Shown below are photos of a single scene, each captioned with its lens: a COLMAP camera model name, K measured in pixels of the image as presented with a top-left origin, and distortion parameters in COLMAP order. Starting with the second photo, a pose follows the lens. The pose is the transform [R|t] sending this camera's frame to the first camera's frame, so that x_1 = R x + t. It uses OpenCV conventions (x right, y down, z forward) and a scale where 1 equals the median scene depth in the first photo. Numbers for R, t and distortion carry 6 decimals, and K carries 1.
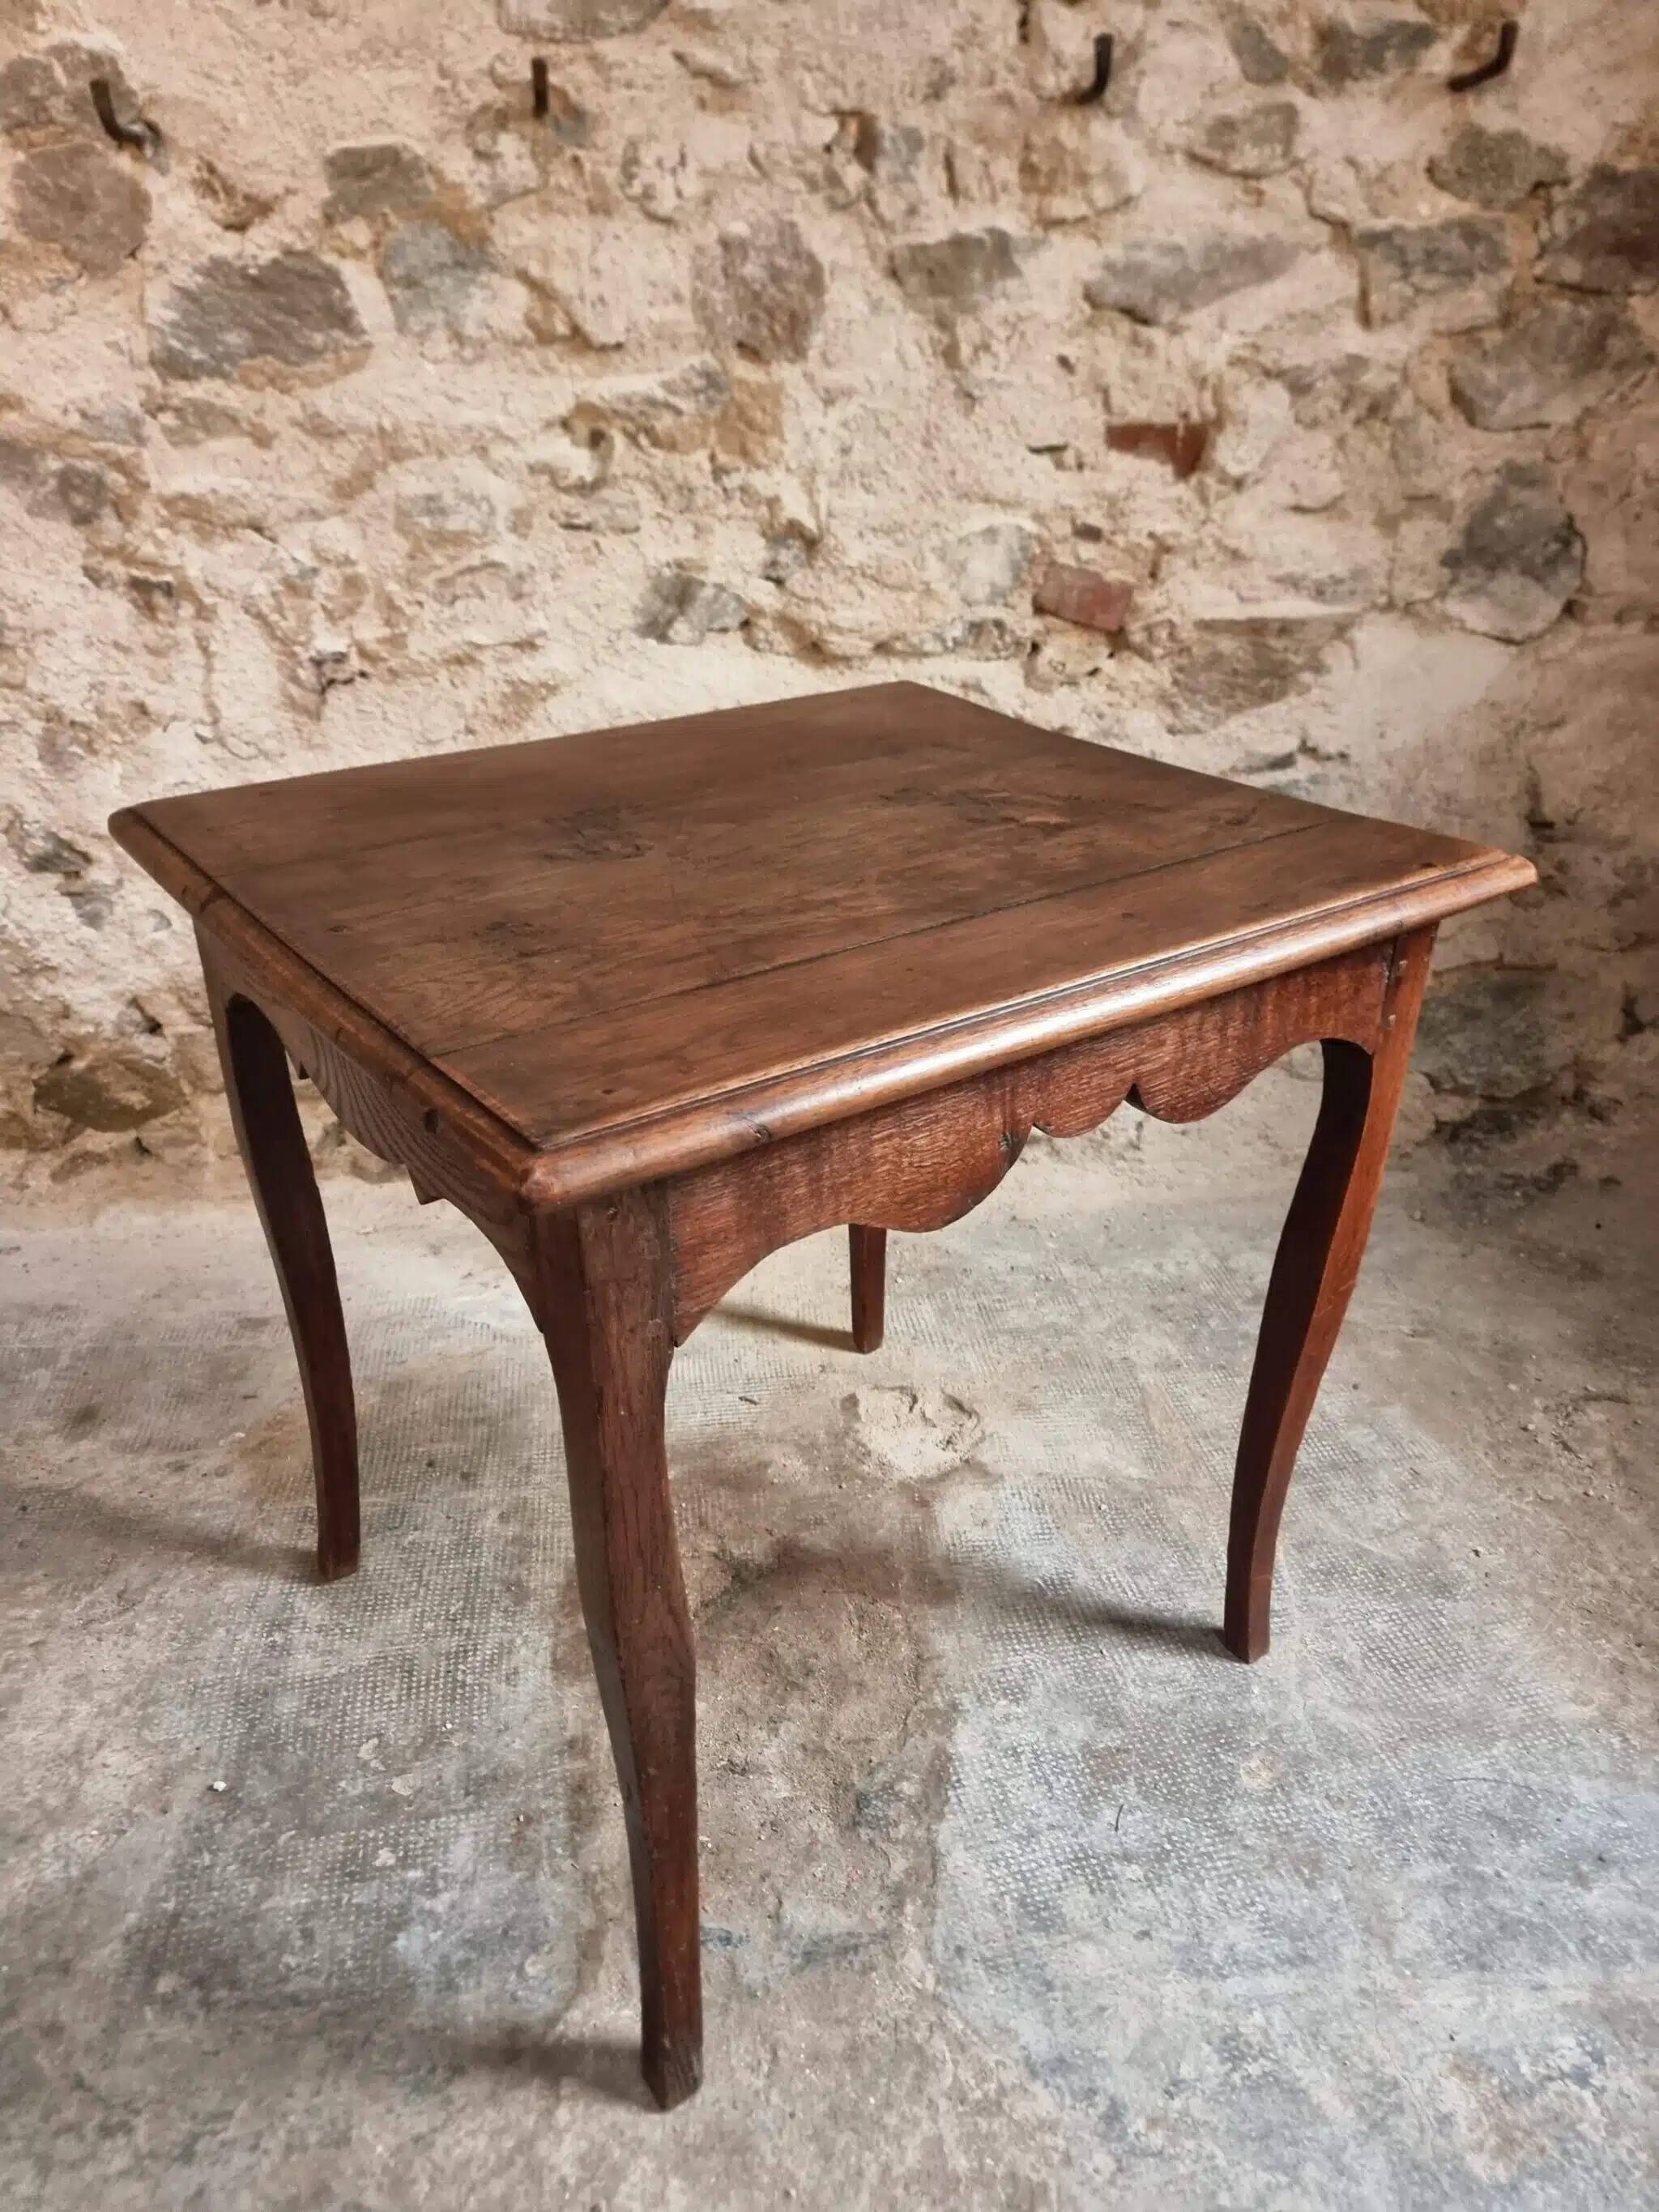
lens RADIAL K [[1534.9, 0, 796.2], [0, 1534.9, 1115.6], [0, 0, 1]] dist [0.046342, -0.047300]
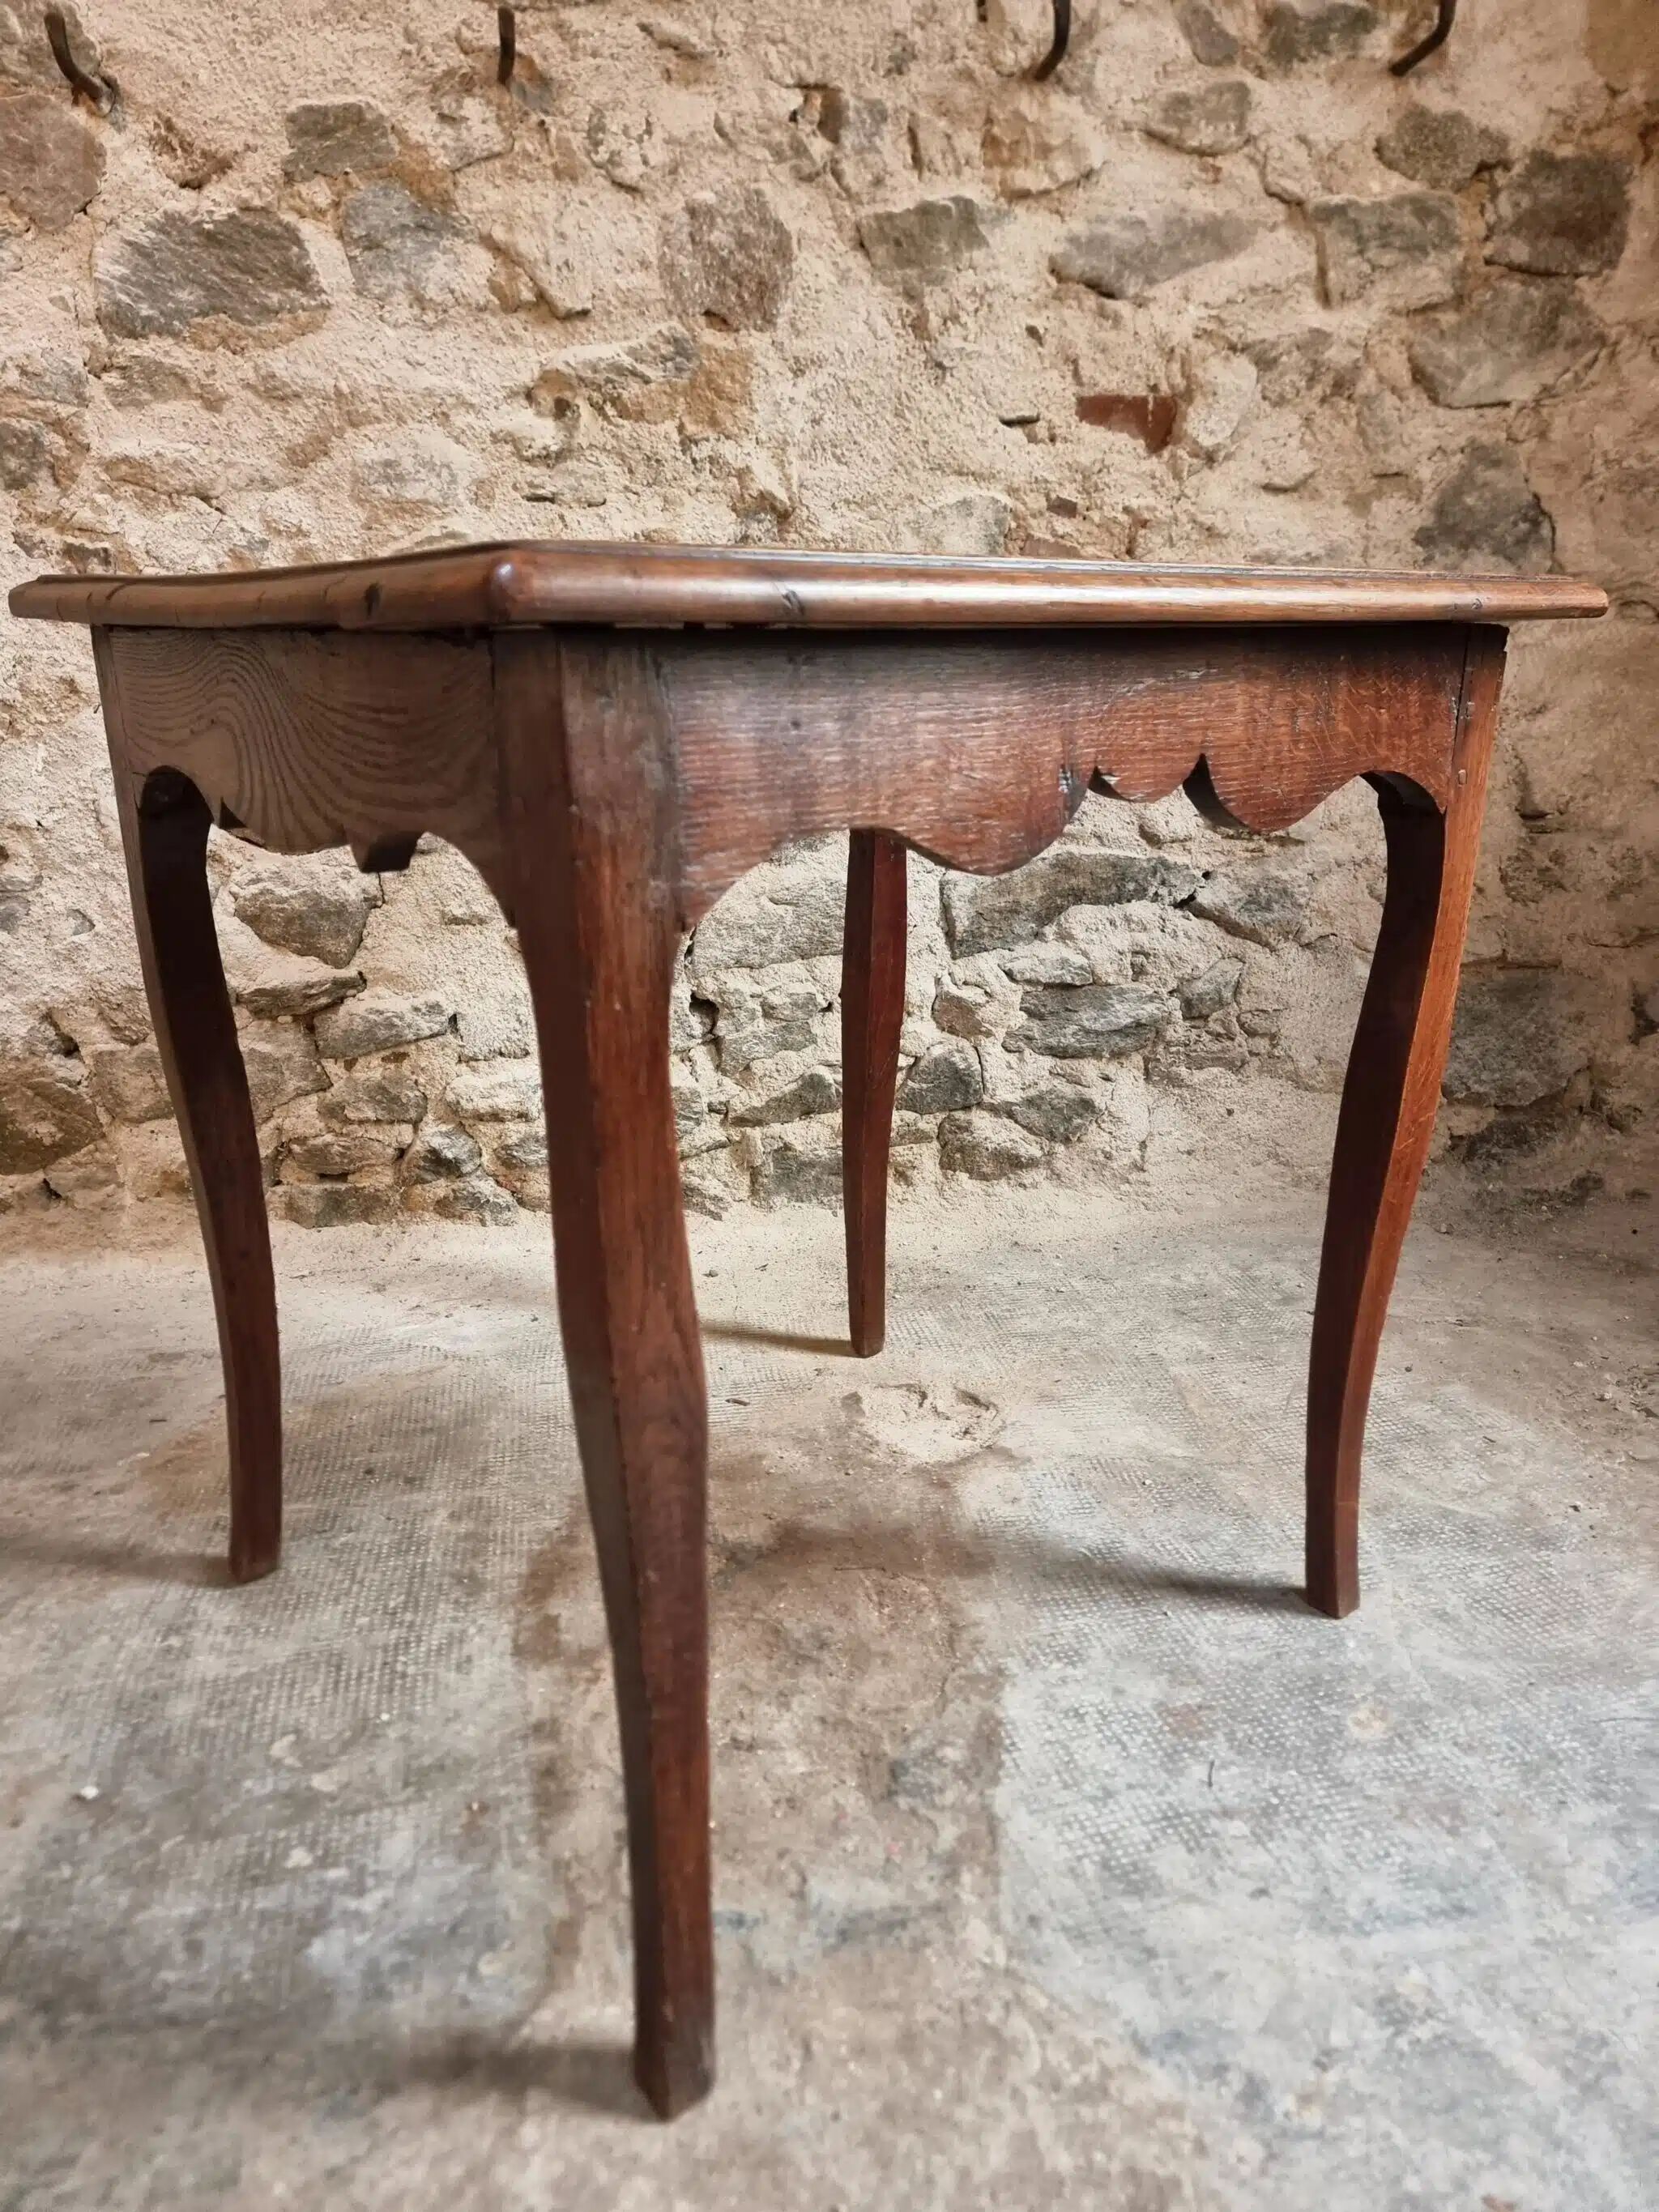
lens RADIAL K [[1534.9, 0, 826.3], [0, 1534.9, 1129.7], [0, 0, 1]] dist [0.046342, -0.047300]
pose [[0.998422, -0.020279, 0.052371, -0.022981], [0.028727, 0.985711, -0.165976, 0.183185], [-0.048257, 0.167219, 0.984738, 0.107596]]
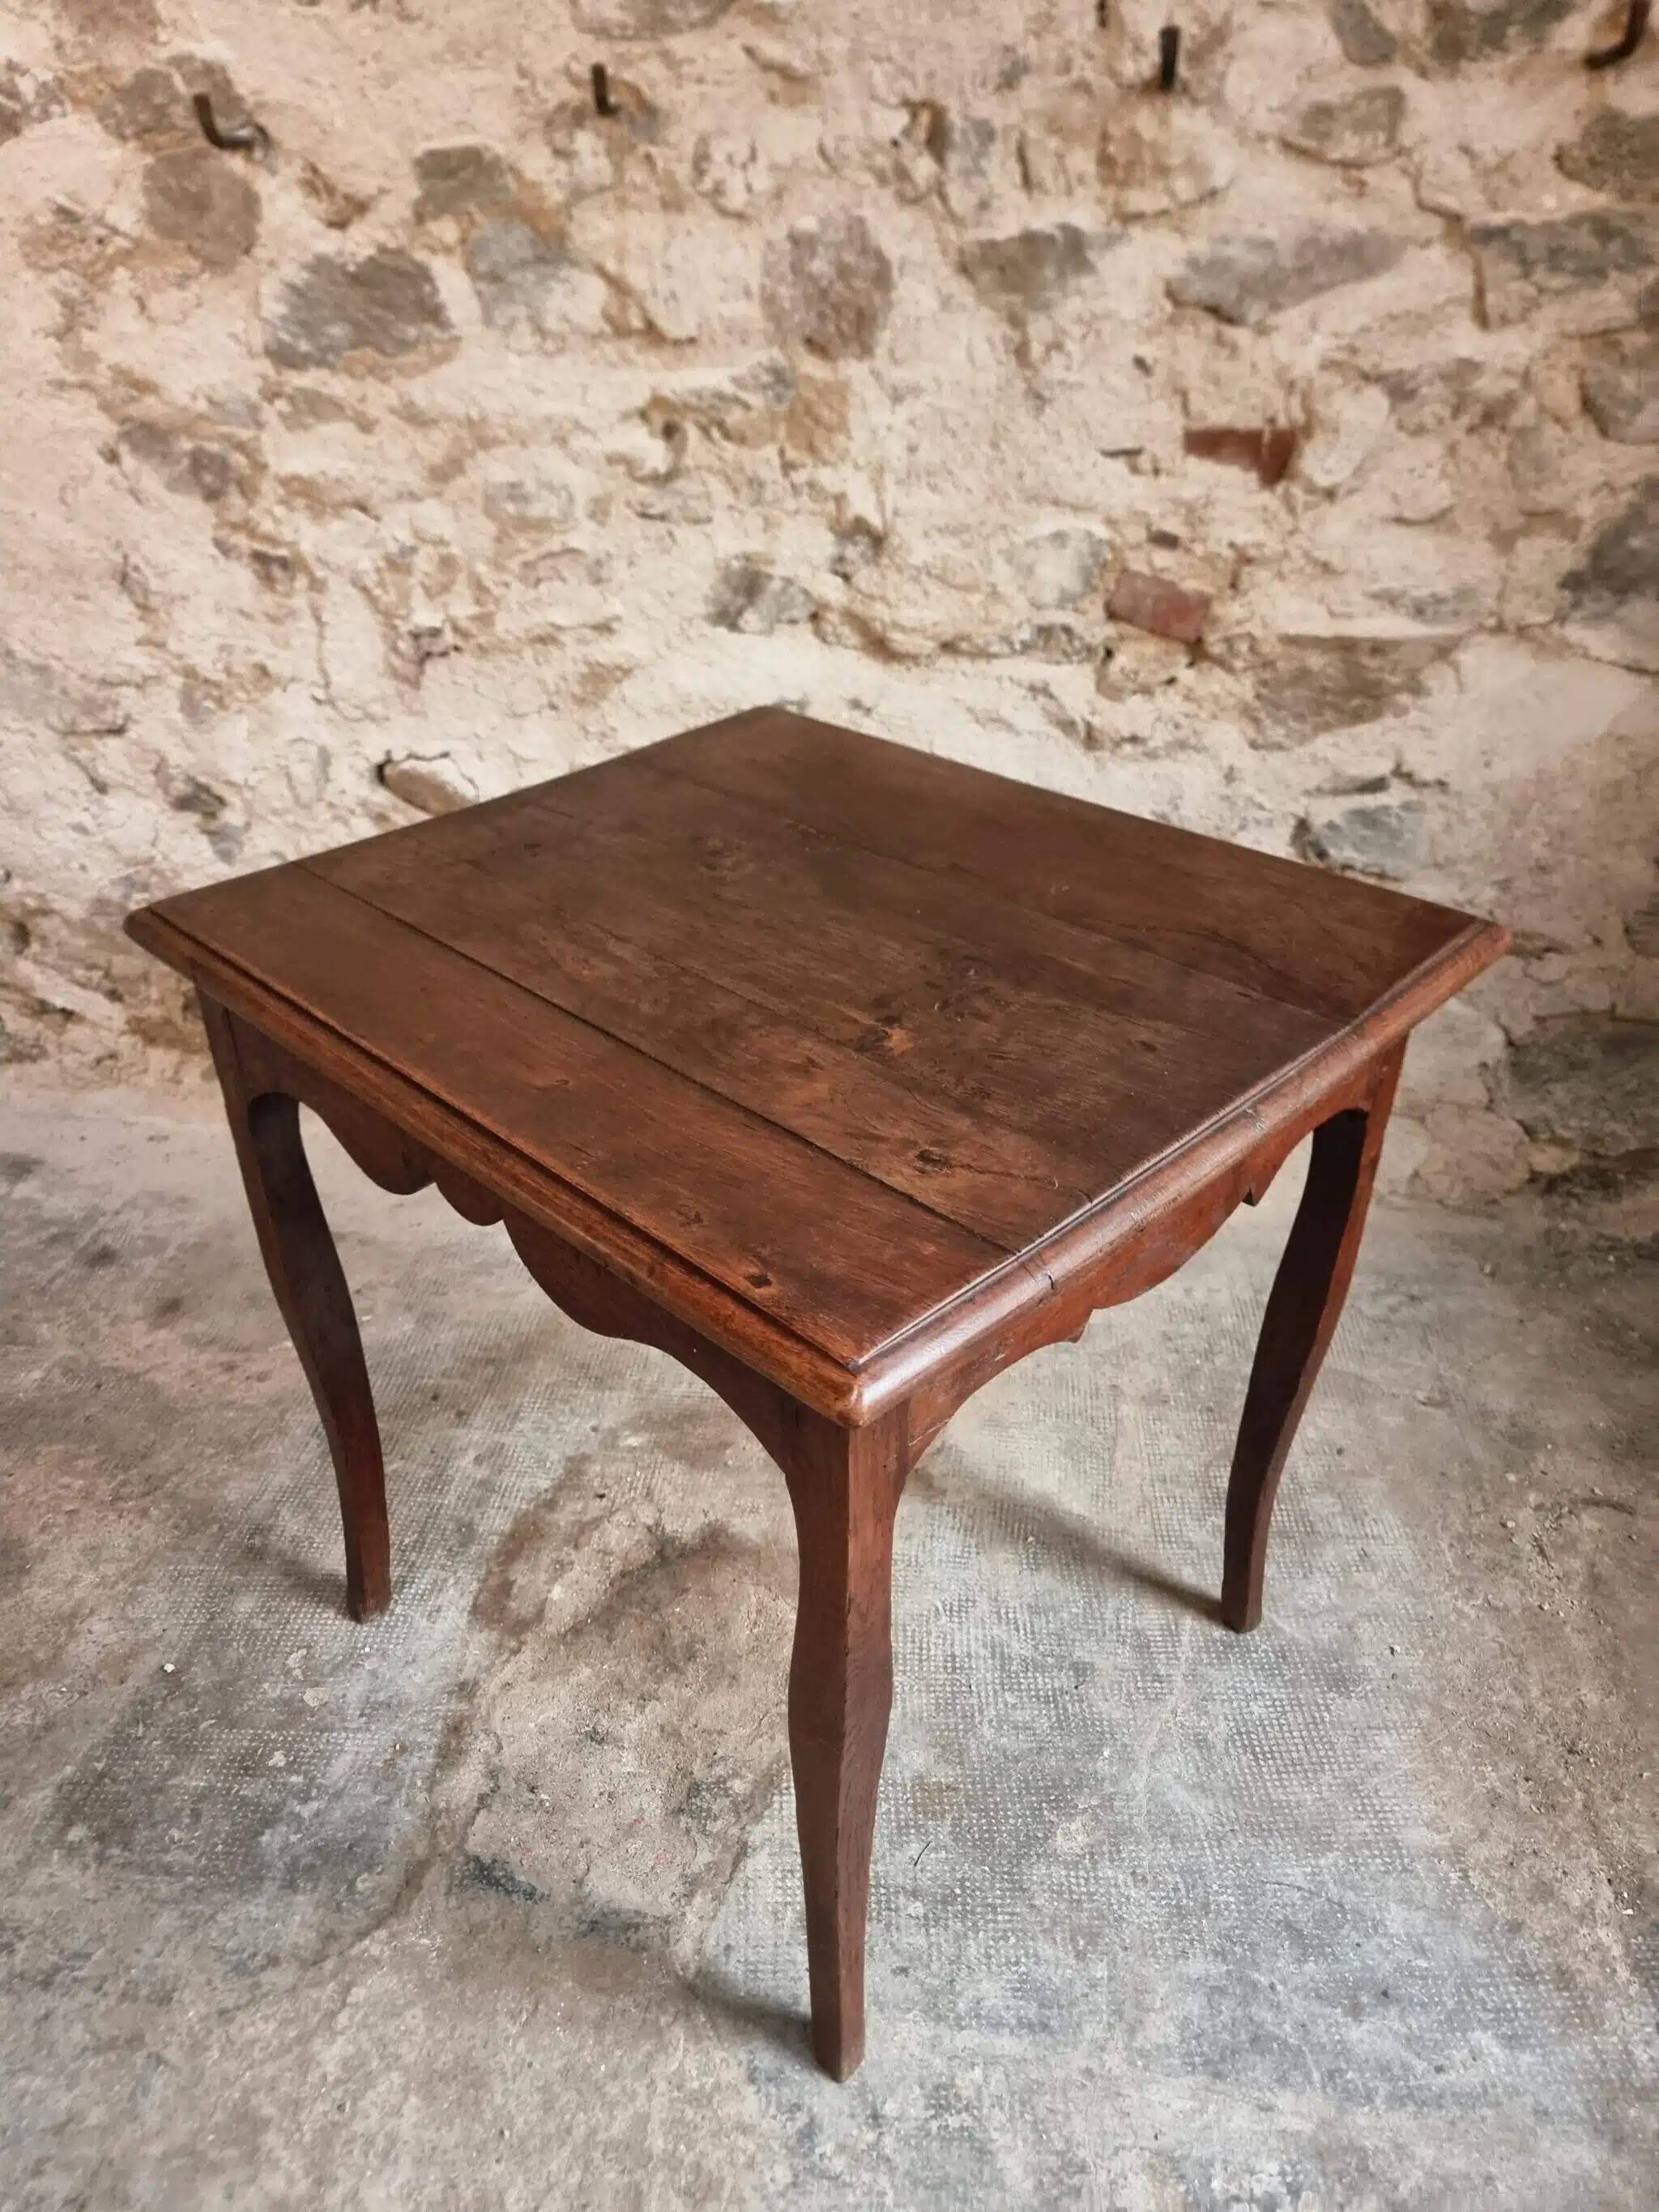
lens RADIAL K [[1543.6, 0, 813.3], [0, 1543.6, 1104.3], [0, 0, 1]] dist [0.044020, -0.048671]
pose [[0.974945, 0.108040, -0.194447, 0.212210], [-0.091658, 0.991589, 0.091382, -0.103887], [0.202685, -0.071270, 0.976647, -0.006978]]
